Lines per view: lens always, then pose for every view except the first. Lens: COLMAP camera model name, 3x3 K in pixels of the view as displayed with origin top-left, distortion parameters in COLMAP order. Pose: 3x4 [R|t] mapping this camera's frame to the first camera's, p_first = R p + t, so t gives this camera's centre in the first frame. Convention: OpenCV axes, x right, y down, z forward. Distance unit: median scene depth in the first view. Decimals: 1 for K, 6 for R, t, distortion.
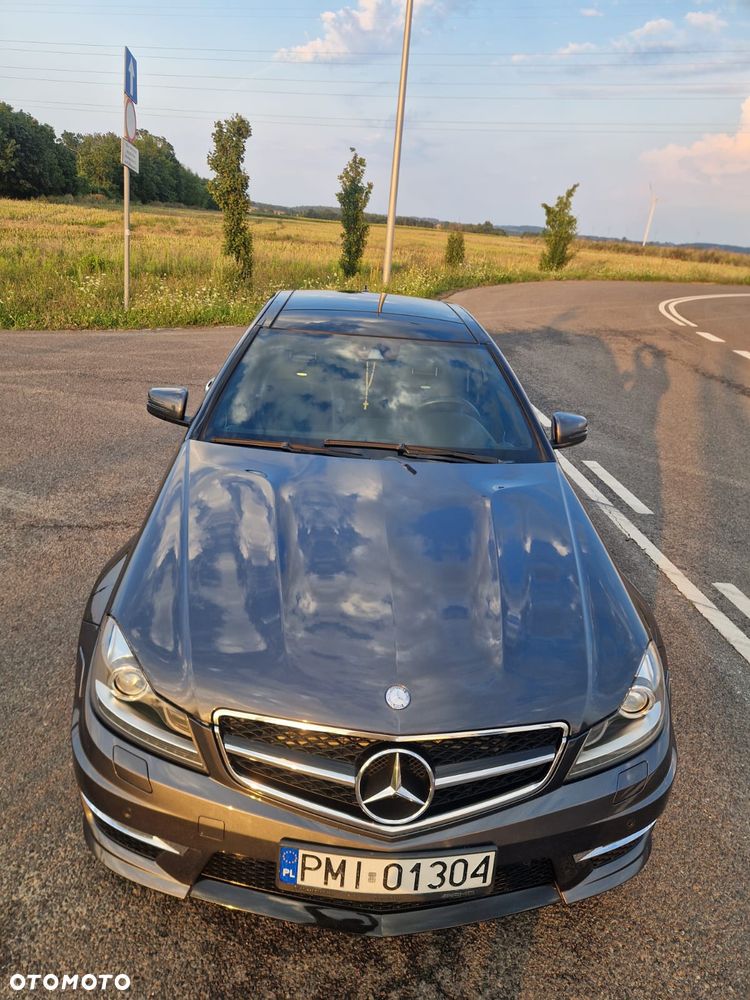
lens RADIAL K [[671.5, 0, 368.2], [0, 671.5, 493.5], [0, 0, 1]] dist [0.069952, -0.057583]
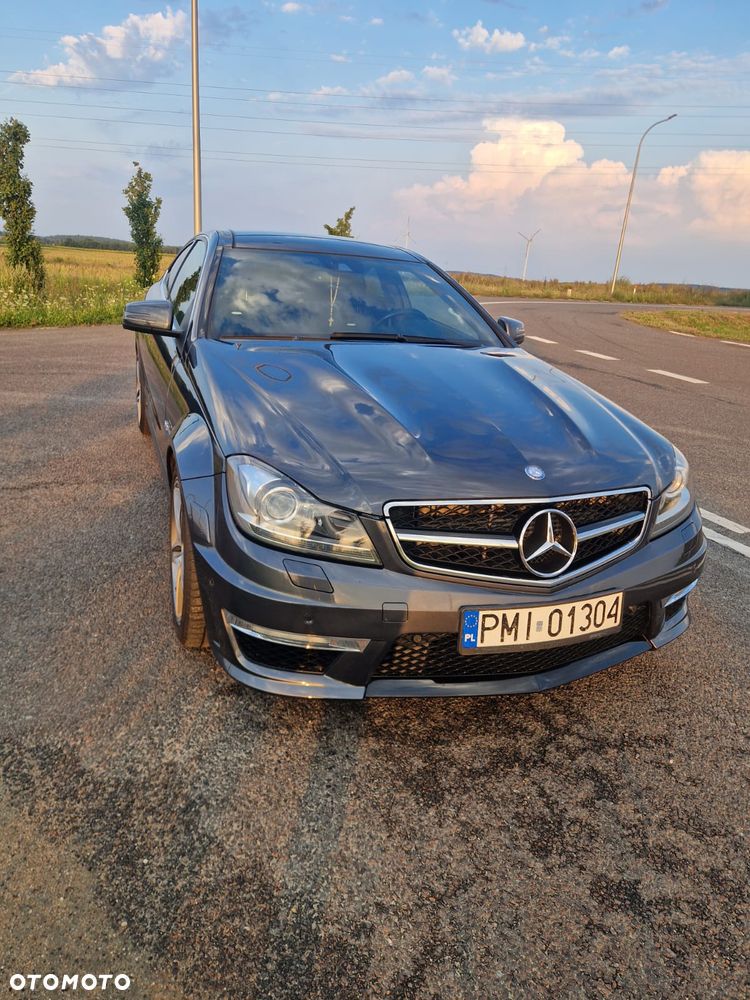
lens RADIAL K [[677.1, 0, 378.0], [0, 677.1, 482.3], [0, 0, 1]] dist [0.077761, -0.075907]
pose [[0.946994, -0.108796, 0.302268, -0.501678], [0.126094, 0.991280, -0.038254, 0.292866], [-0.295470, 0.074341, 0.952455, -0.023414]]
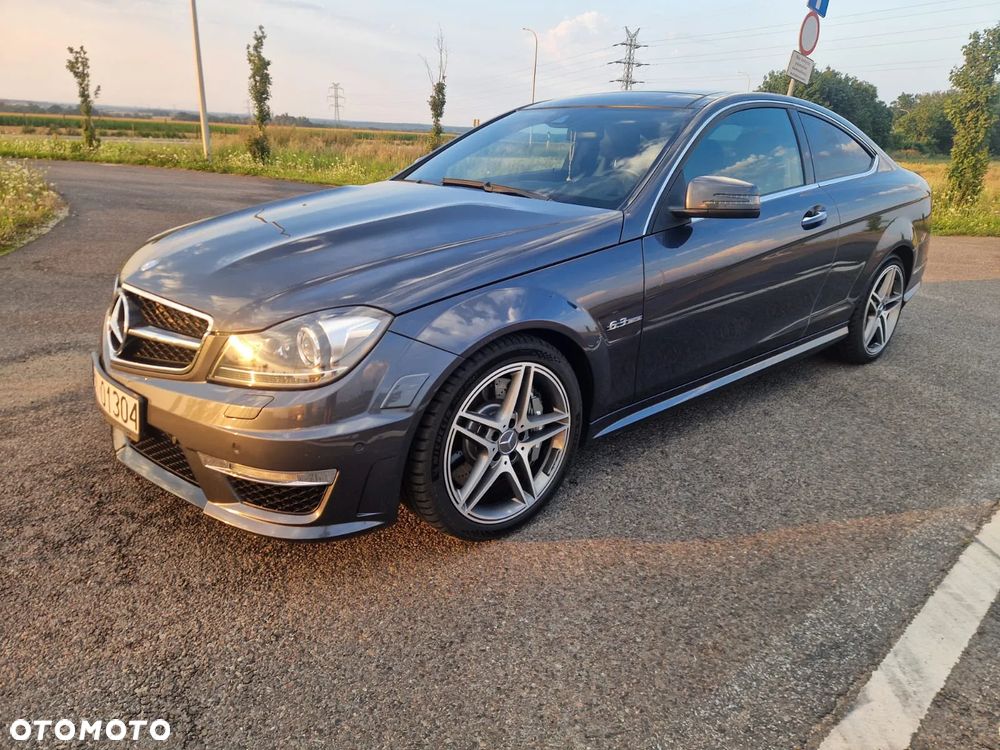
lens RADIAL K [[671.5, 0, 499.0], [0, 671.5, 367.8], [0, 0, 1]] dist [0.069952, -0.057583]
pose [[0.624098, 0.196020, -0.756358, 1.279812], [-0.284572, 0.958558, 0.013613, 0.252598], [0.727682, 0.206743, 0.654016, 0.608854]]
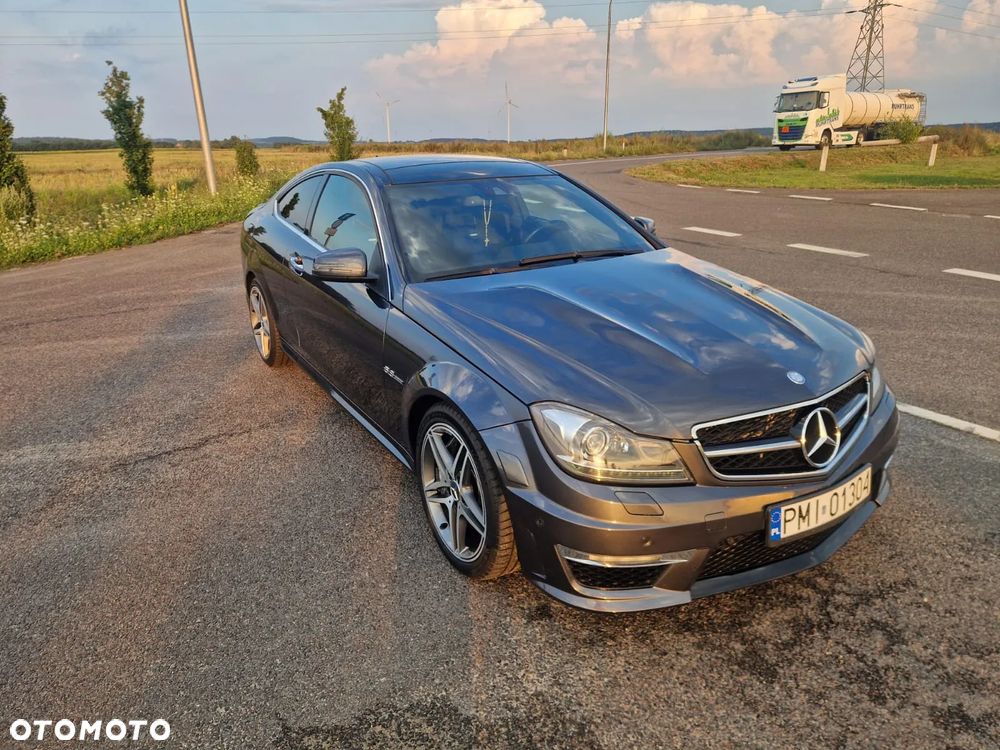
lens RADIAL K [[677.1, 0, 496.8], [0, 677.1, 359.5], [0, 0, 1]] dist [0.077761, -0.075907]
pose [[0.862839, -0.245958, 0.441603, -0.930719], [0.271306, 0.962475, 0.005966, 0.090319], [-0.426499, 0.114661, 0.897191, 0.036867]]
